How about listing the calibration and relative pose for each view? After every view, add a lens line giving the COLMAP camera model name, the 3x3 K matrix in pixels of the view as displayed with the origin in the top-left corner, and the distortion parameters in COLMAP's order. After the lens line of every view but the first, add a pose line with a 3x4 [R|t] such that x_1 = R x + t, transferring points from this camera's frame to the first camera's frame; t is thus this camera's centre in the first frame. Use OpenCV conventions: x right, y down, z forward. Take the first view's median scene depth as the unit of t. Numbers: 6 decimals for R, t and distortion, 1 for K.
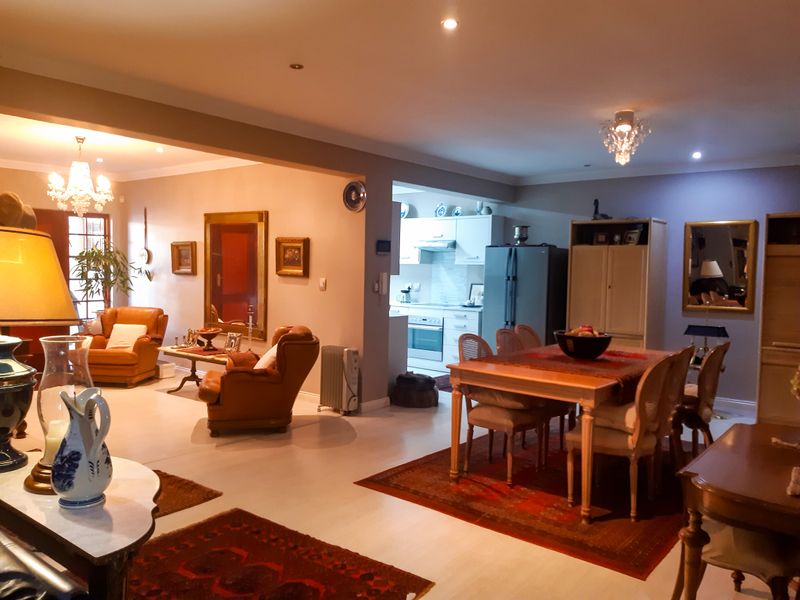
lens RADIAL K [[615.0, 0, 400.0], [0, 615.0, 300.0], [0, 0, 1]] dist [0.097654, -0.165641]
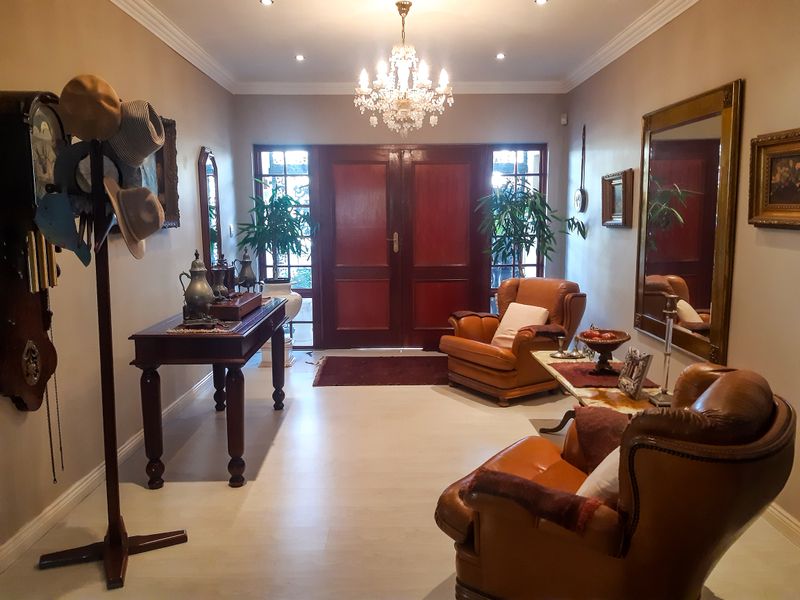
lens RADIAL K [[615.0, 0, 400.0], [0, 615.0, 300.0], [0, 0, 1]] dist [0.097654, -0.165641]
pose [[0.640472, 0.080317, -0.763770, -0.019949], [-0.022827, 0.996068, 0.085602, -0.018511], [0.767642, -0.037391, 0.639787, 0.464814]]
